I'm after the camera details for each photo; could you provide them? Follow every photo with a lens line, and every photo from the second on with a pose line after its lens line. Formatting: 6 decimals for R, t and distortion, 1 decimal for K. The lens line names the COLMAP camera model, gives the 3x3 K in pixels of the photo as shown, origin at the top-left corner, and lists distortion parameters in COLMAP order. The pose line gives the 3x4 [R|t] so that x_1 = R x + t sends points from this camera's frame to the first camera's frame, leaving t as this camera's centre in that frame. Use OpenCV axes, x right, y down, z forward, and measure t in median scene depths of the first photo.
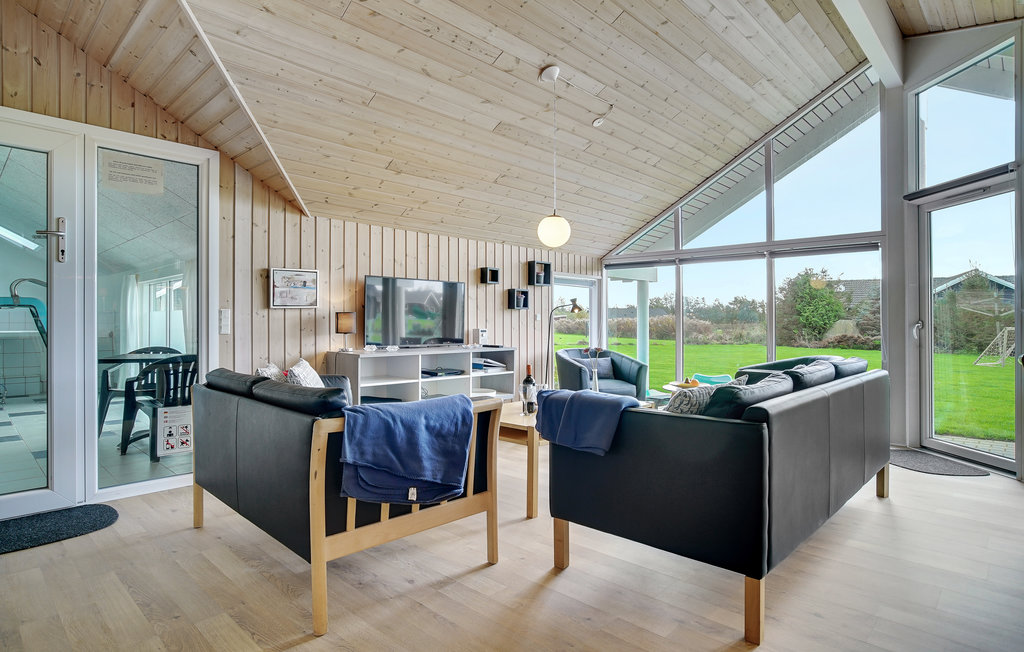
lens RADIAL K [[553.7, 0, 550.4], [0, 553.7, 326.9], [0, 0, 1]] dist [-0.001306, -0.000241]
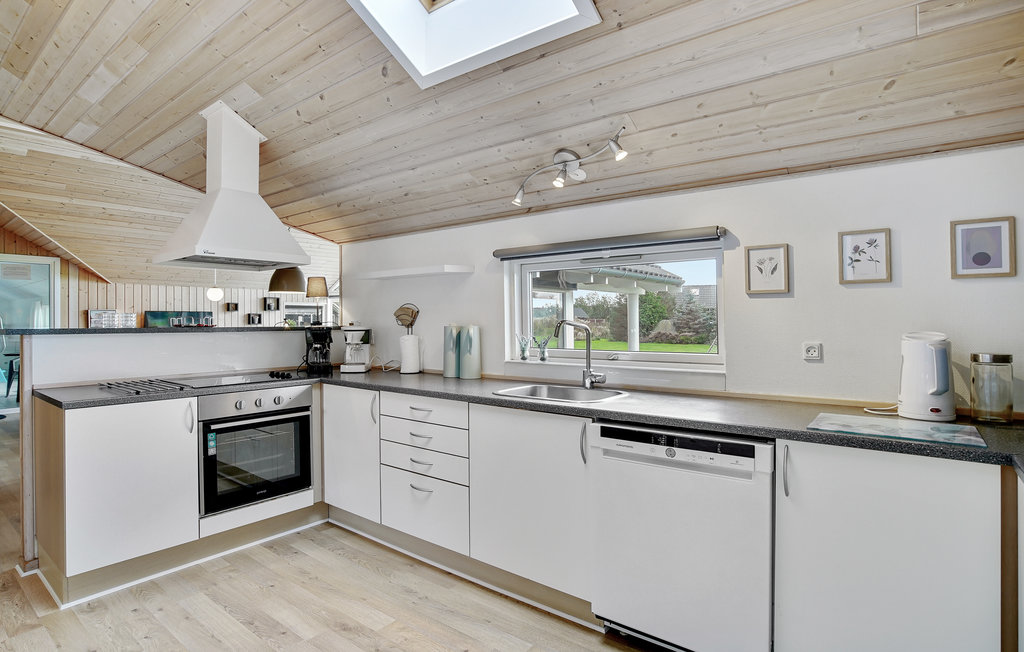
lens RADIAL K [[515.5, 0, 512.0], [0, 515.5, 326.0], [0, 0, 1]] dist [-0.000675, -0.000127]
pose [[0.996979, -0.000773, 0.077661, 0.773542], [0.000291, 0.999981, 0.006223, -0.045335], [-0.077665, -0.006182, 0.996960, -0.883024]]
